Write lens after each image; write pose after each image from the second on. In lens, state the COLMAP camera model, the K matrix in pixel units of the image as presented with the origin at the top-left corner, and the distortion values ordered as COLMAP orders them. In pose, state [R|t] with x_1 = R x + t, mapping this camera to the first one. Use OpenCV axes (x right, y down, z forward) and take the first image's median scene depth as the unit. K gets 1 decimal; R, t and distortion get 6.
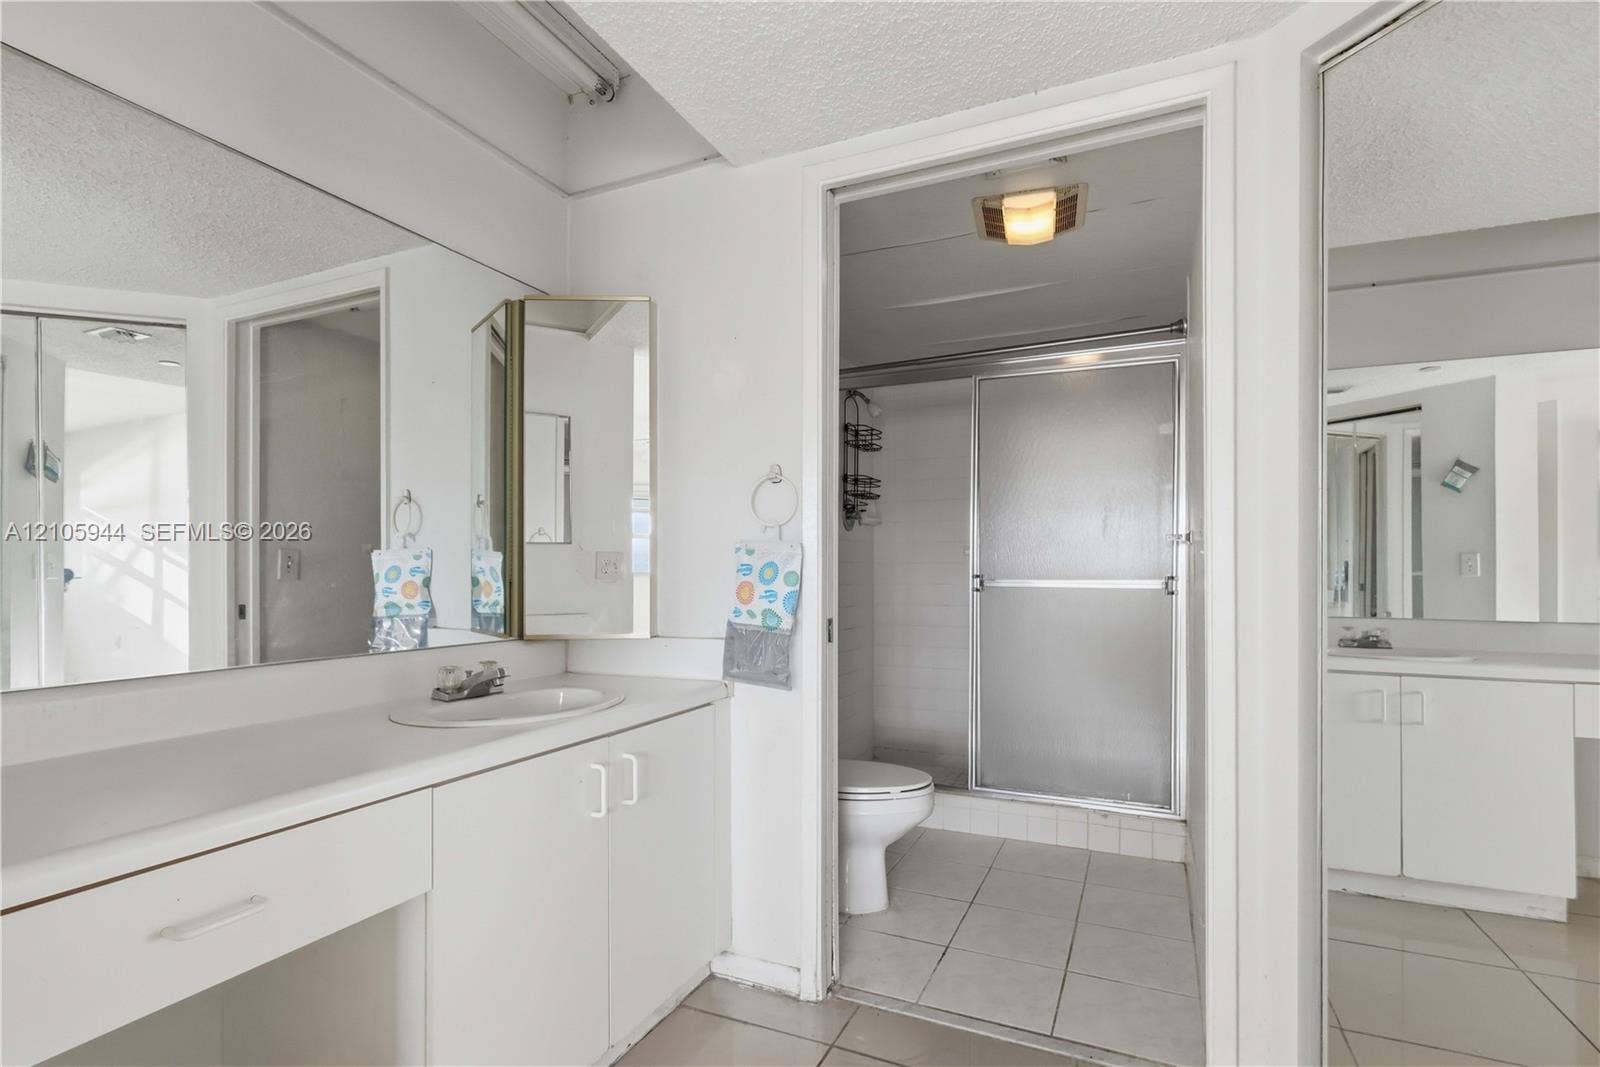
lens RADIAL K [[767.8, 0, 792.4], [0, 767.8, 568.5], [0, 0, 1]] dist [0.001348, 0.000079]
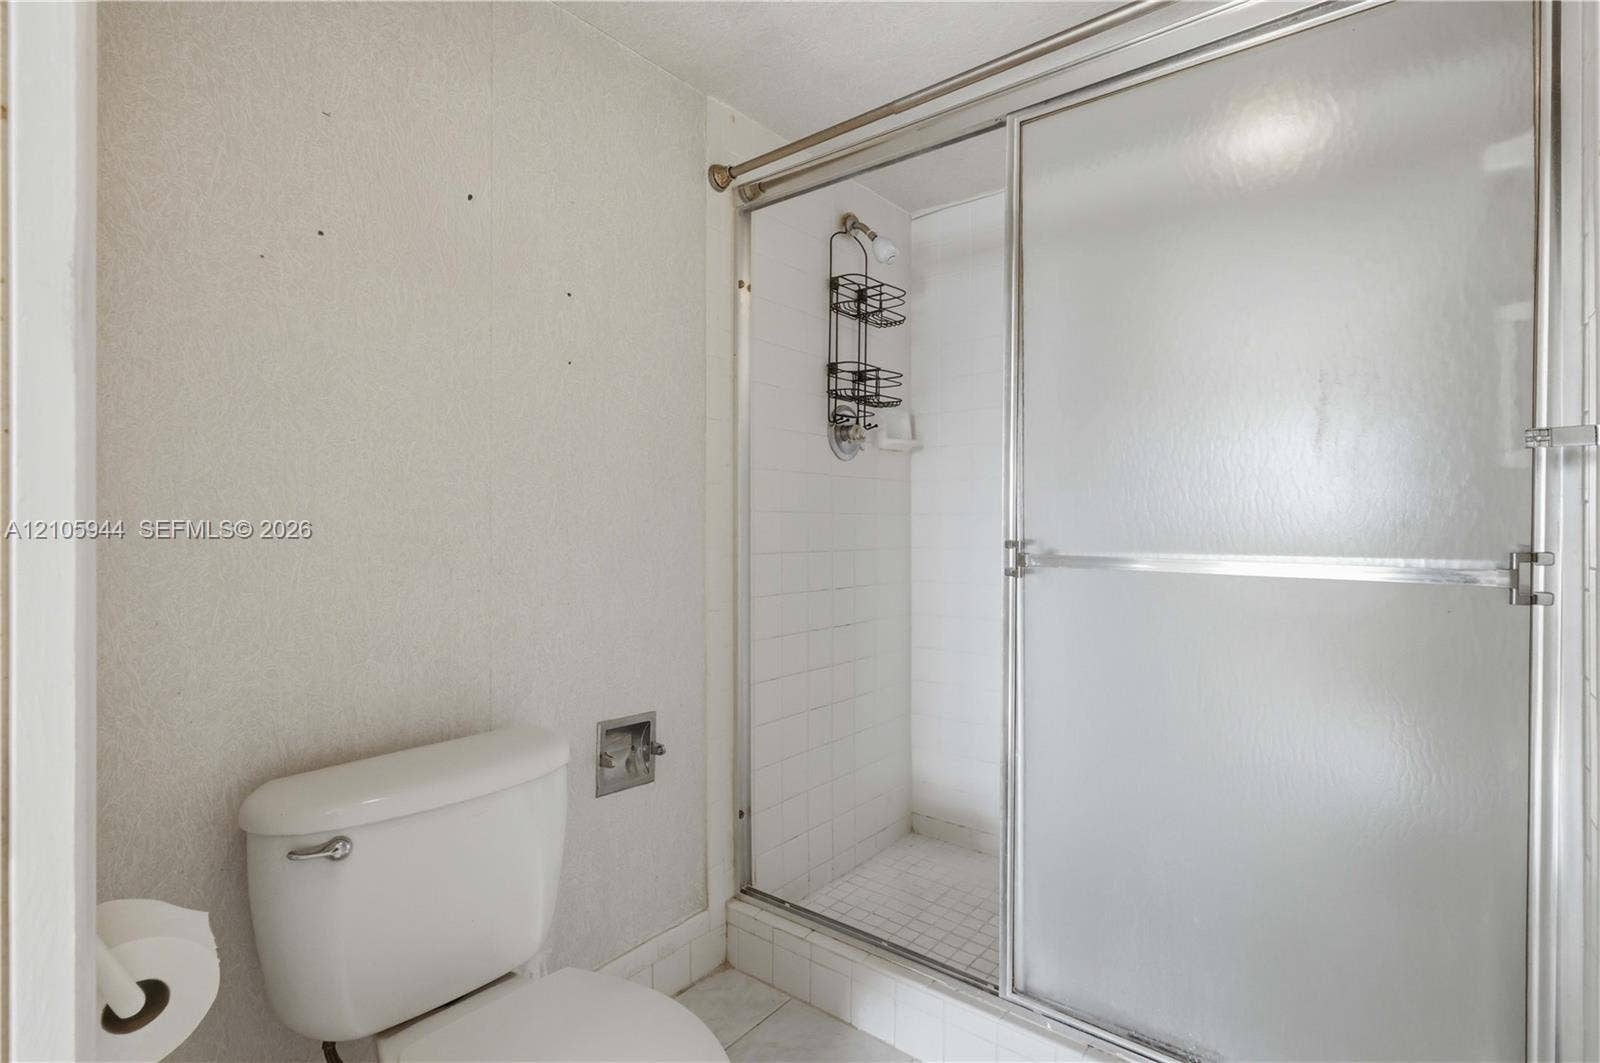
lens RADIAL K [[767.8, 0, 803.8], [0, 767.8, 521.8], [0, 0, 1]] dist [0.001348, 0.000079]
pose [[0.973720, 0.001805, -0.227739, 0.179116], [-0.000933, 0.999992, 0.003934, -0.003553], [0.227745, -0.003619, 0.973714, 0.418806]]
